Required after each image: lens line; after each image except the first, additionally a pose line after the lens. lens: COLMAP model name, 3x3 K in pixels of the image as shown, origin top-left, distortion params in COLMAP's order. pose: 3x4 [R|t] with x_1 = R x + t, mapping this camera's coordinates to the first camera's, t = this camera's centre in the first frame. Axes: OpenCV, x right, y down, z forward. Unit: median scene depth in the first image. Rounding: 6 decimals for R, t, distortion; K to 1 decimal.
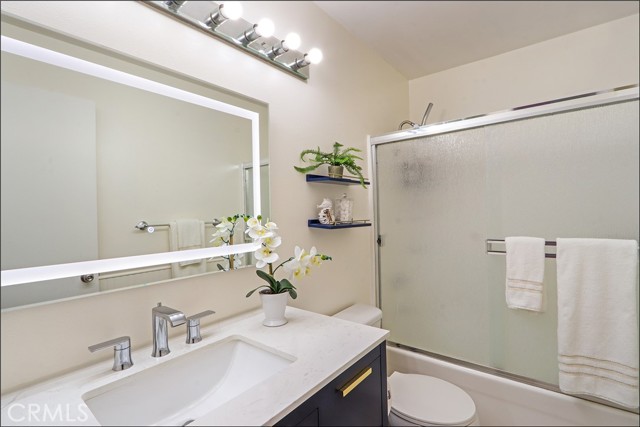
lens RADIAL K [[294.6, 0, 321.5], [0, 294.6, 212.6], [0, 0, 1]] dist [-0.020698, 0.002569]
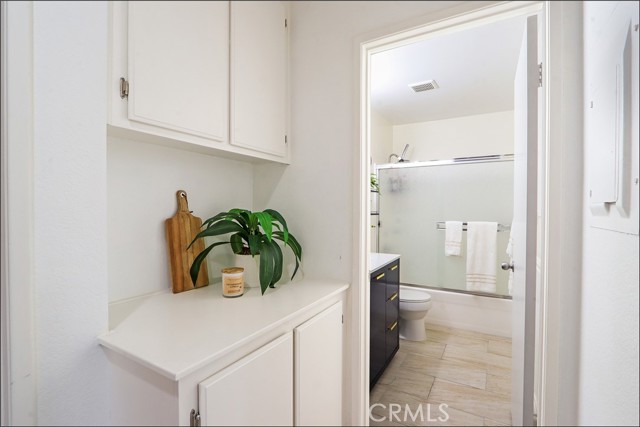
lens RADIAL K [[294.6, 0, 318.8], [0, 294.6, 212.7], [0, 0, 1]] dist [-0.020698, 0.002569]
pose [[0.989553, 0.025562, 0.141886, -0.596005], [-0.027339, 0.999570, 0.010591, 0.027720], [-0.141554, -0.014359, 0.989826, -0.997318]]
